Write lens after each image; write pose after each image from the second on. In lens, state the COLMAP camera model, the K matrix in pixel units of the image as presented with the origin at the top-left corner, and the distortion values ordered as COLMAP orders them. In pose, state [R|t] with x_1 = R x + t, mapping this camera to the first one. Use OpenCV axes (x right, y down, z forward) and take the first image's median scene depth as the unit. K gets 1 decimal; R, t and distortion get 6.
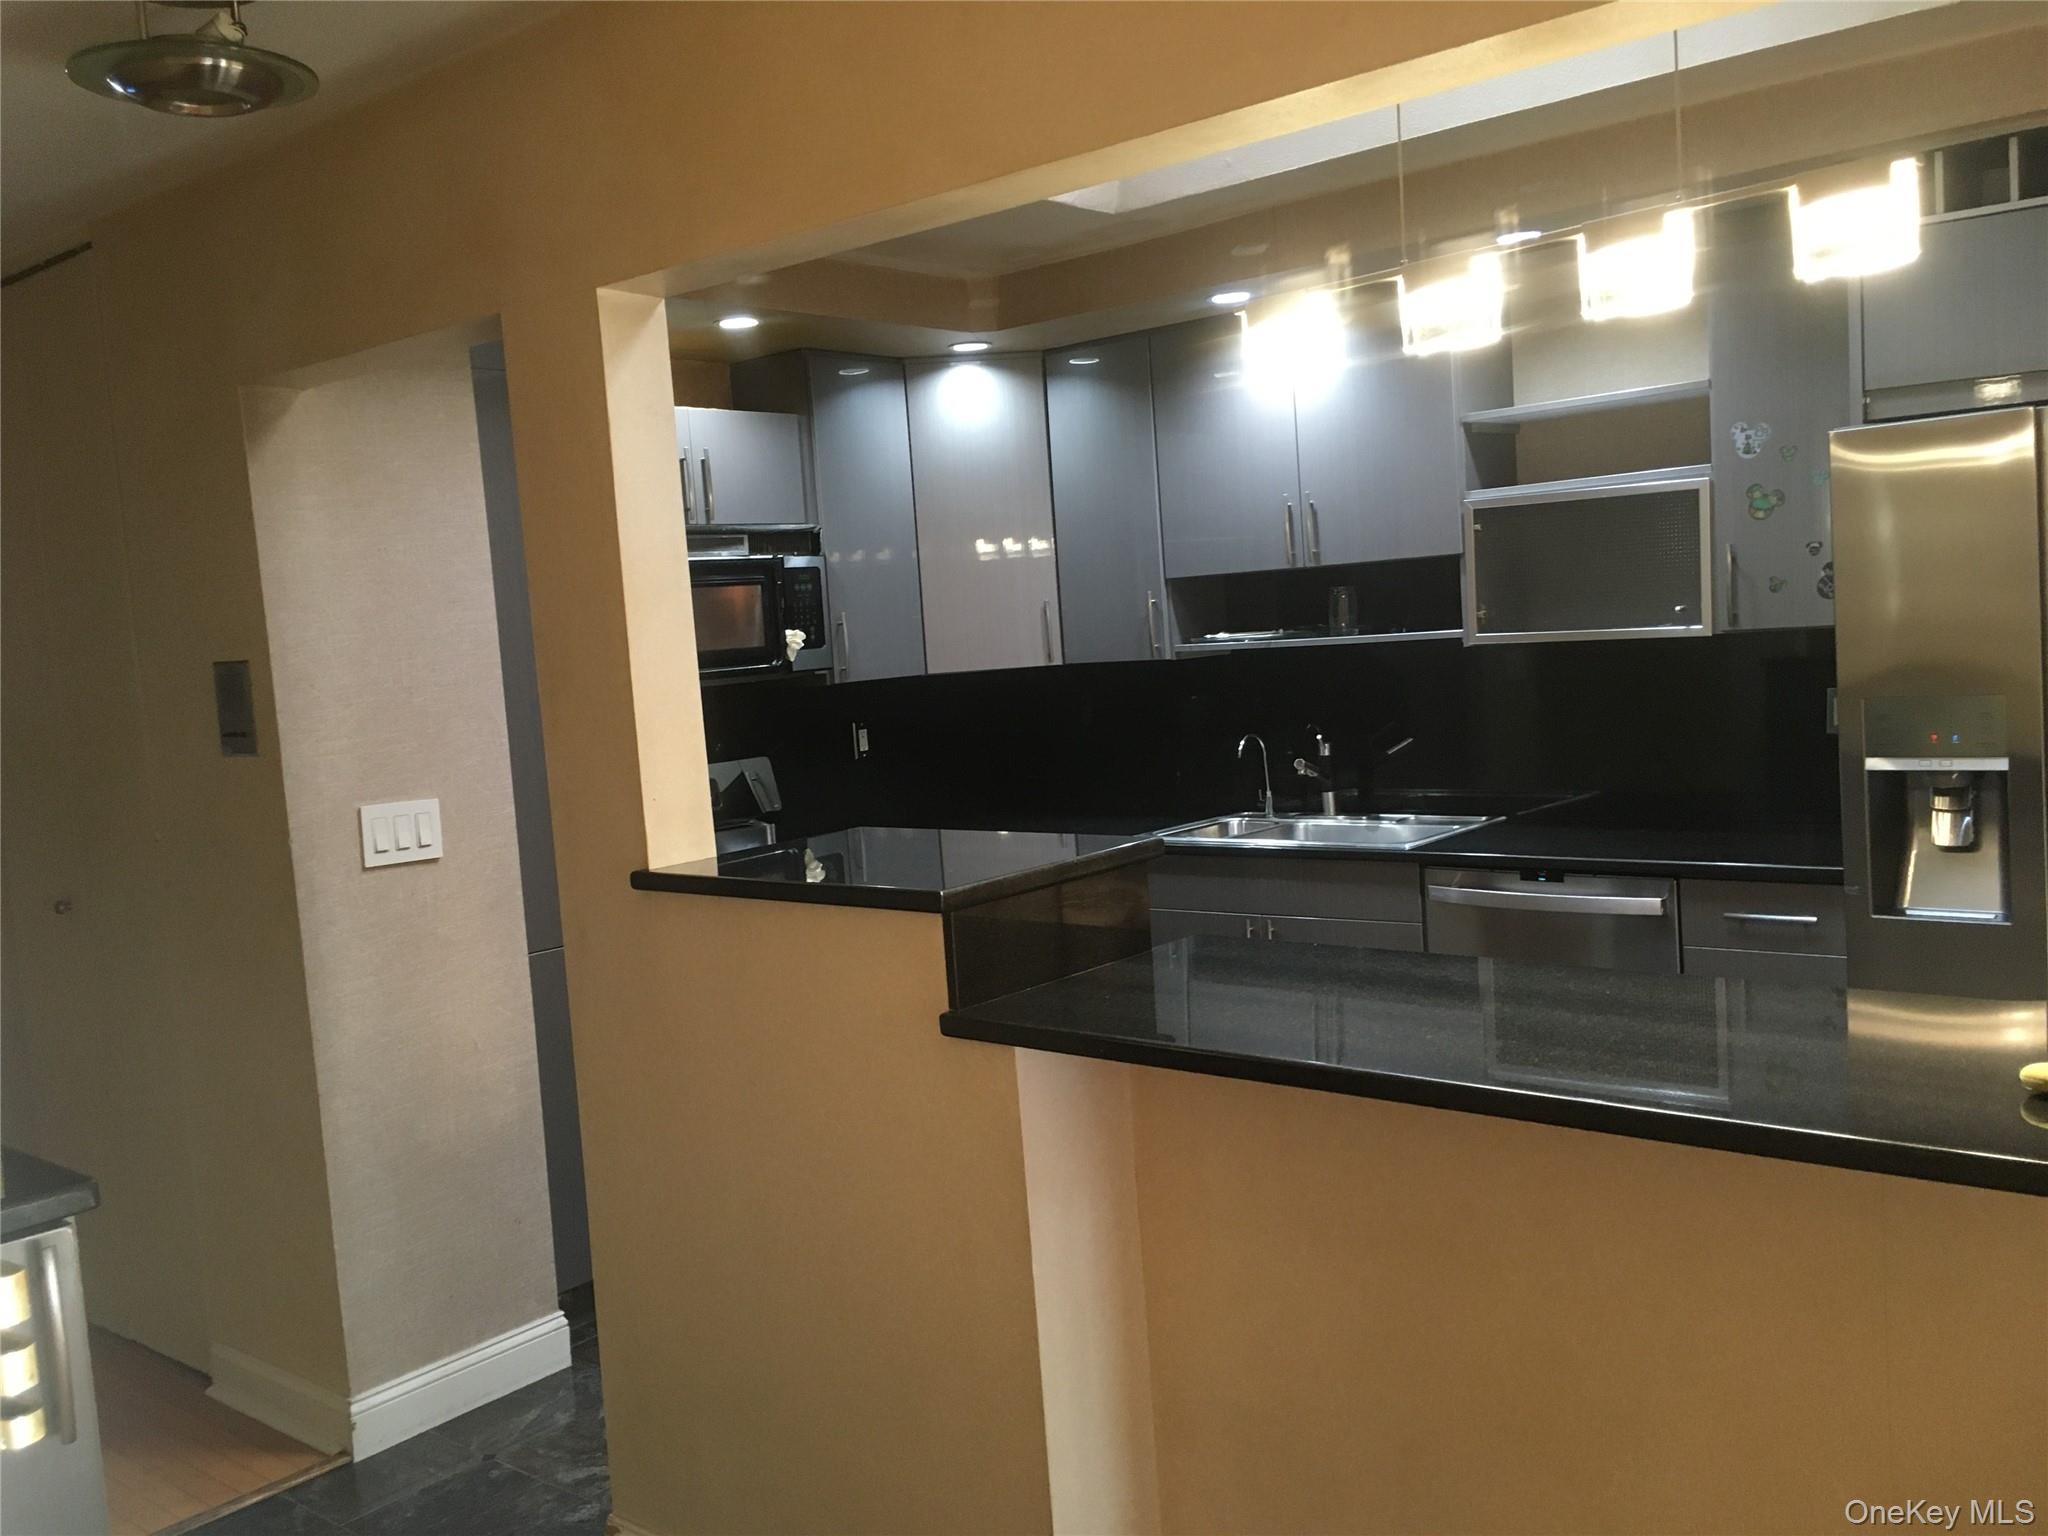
lens RADIAL K [[1709.1, 0, 1024.0], [0, 1709.1, 768.0], [0, 0, 1]] dist [0.015010, -0.000490]
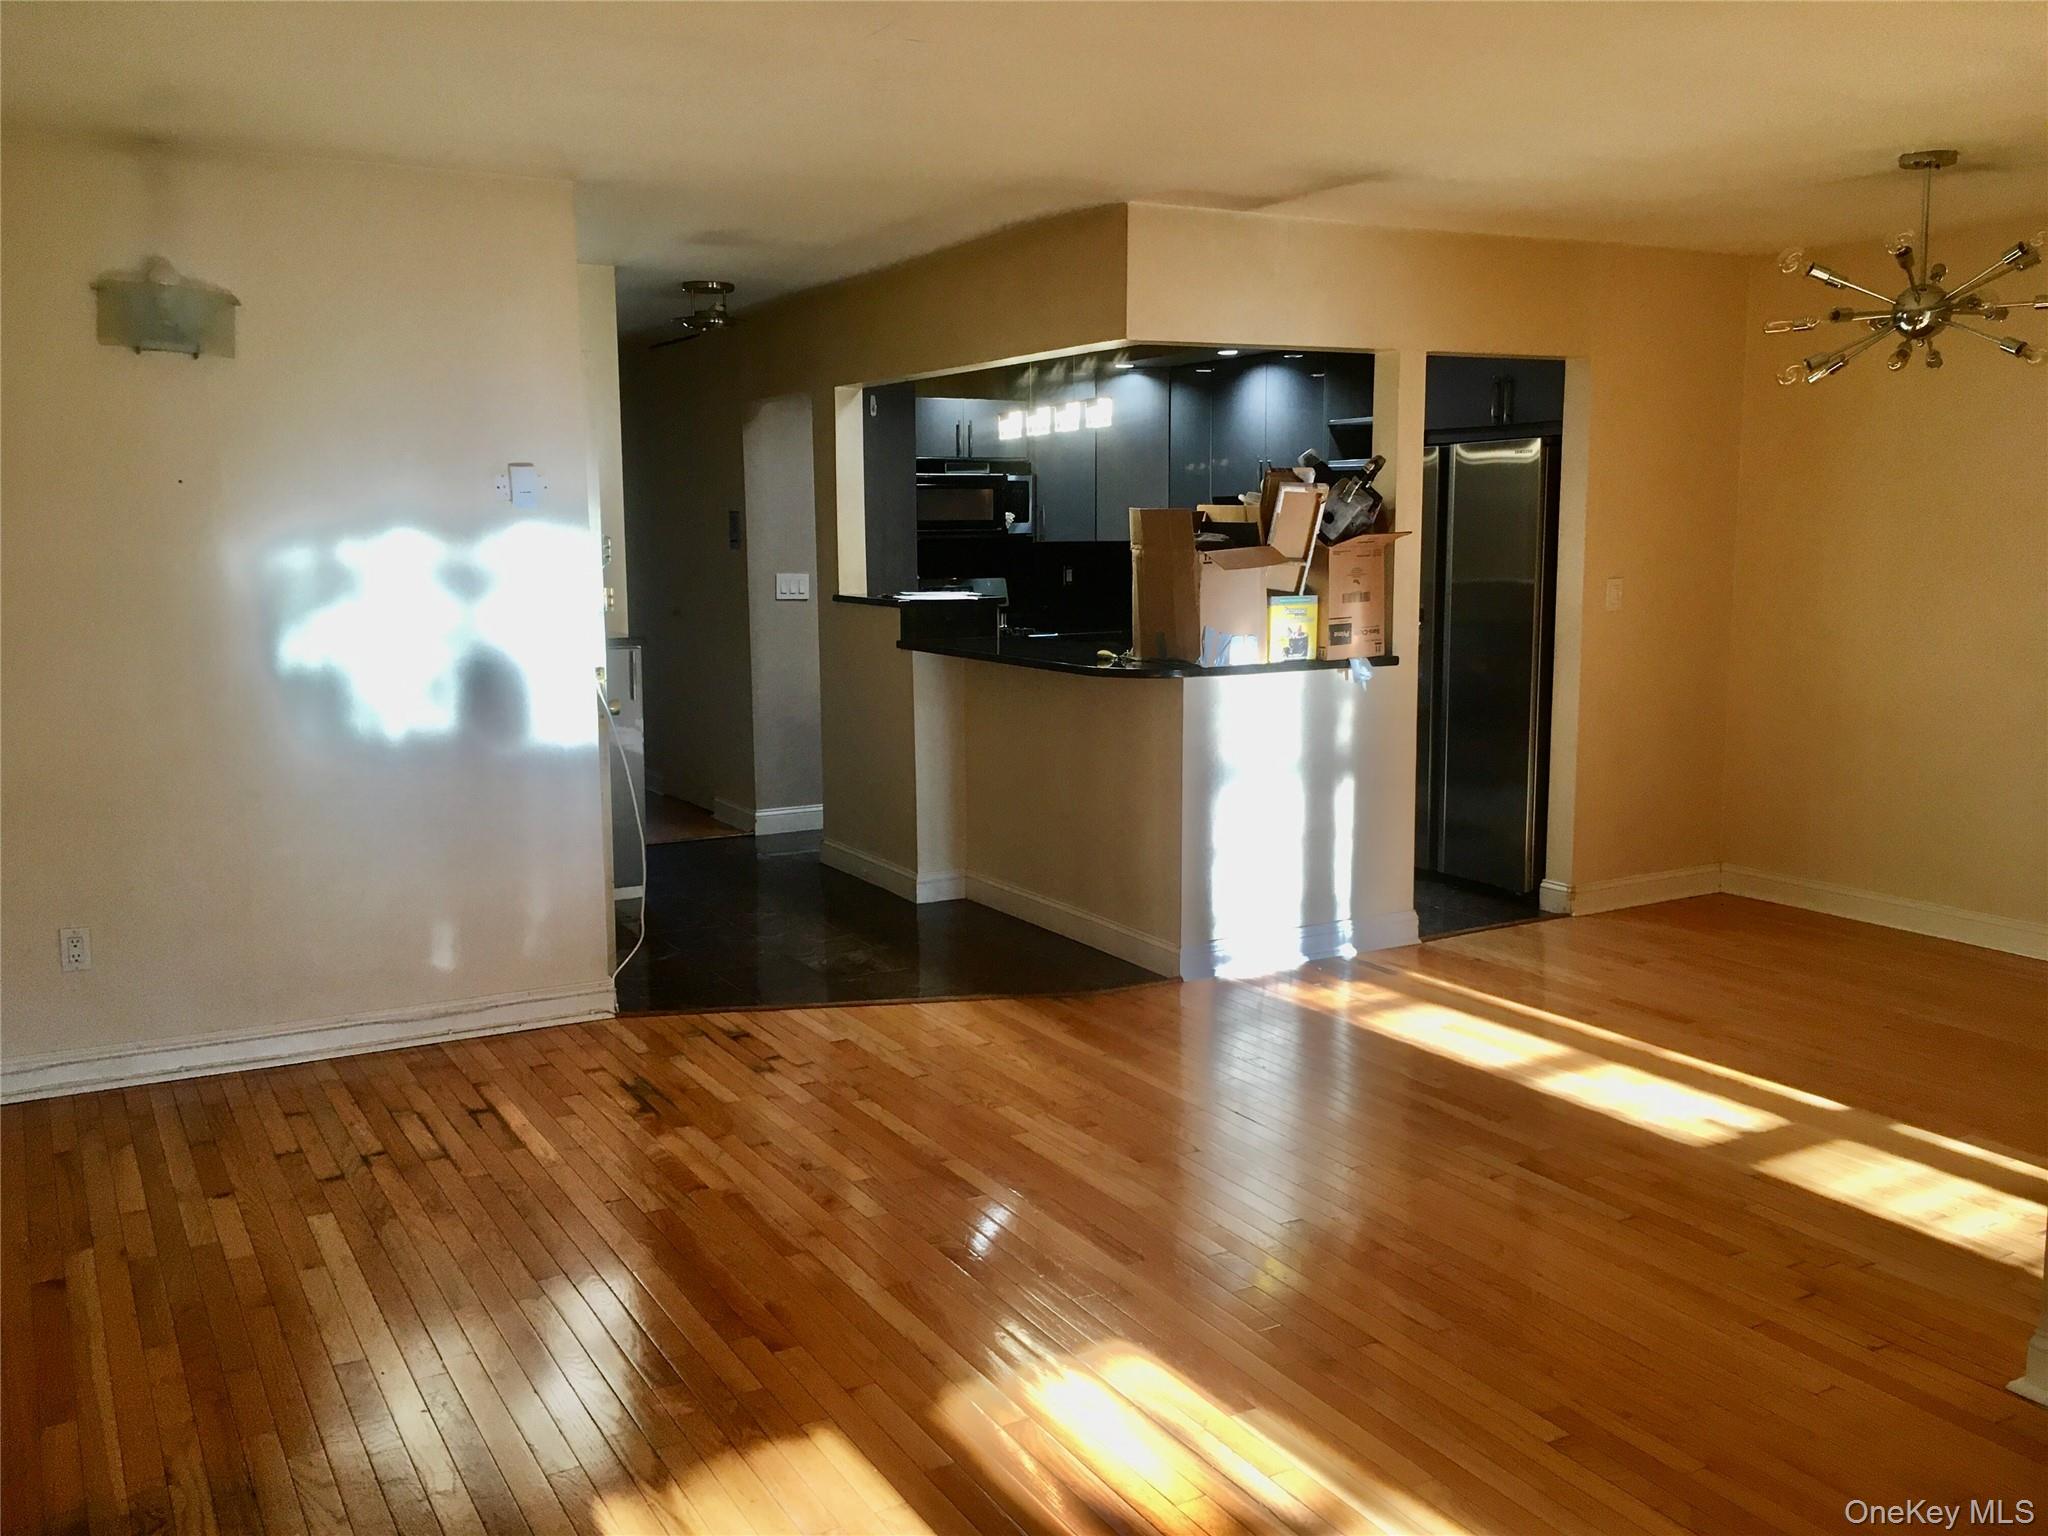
lens RADIAL K [[1735.3, 0, 1024.0], [0, 1735.3, 768.0], [0, 0, 1]] dist [0.056523, 0.001485]
pose [[0.931491, 0.111605, -0.346221, 0.813503], [-0.087917, 0.992627, 0.083440, 0.058050], [0.352981, -0.047285, 0.934435, -1.183918]]
